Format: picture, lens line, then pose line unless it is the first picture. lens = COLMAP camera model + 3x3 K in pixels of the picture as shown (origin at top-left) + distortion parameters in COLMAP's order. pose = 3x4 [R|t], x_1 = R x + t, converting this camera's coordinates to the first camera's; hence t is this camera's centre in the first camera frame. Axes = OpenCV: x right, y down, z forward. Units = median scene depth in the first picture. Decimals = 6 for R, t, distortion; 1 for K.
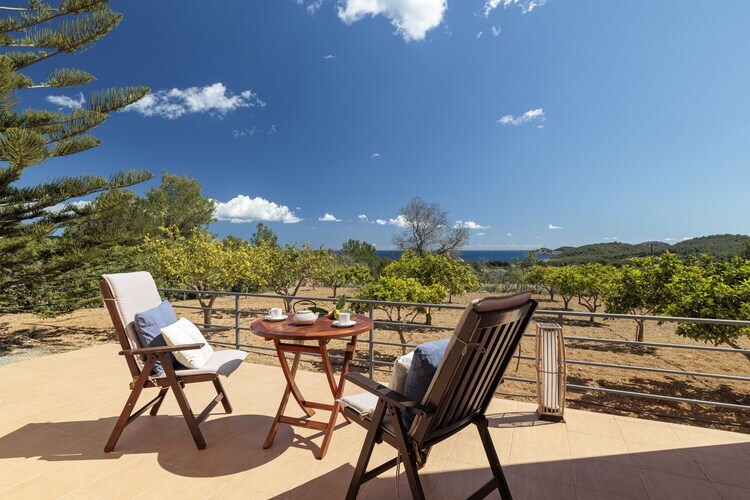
lens RADIAL K [[385.8, 0, 375.0], [0, 385.8, 250.0], [0, 0, 1]] dist [-0.001372, -0.000157]
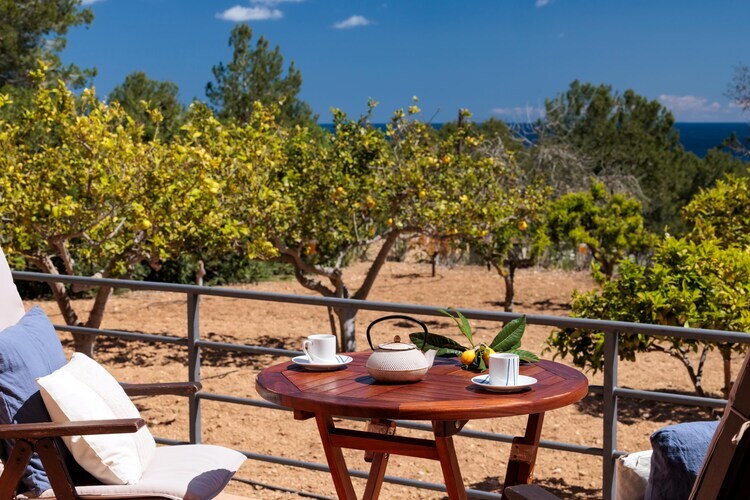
lens RADIAL K [[562.1, 0, 375.0], [0, 562.1, 250.0], [0, 0, 1]] dist [0.002000, 0.006514]
pose [[0.977662, 0.000484, -0.210184, -0.111698], [0.000314, 0.999993, 0.003760, 0.080745], [0.210184, -0.003742, 0.977655, 0.581460]]
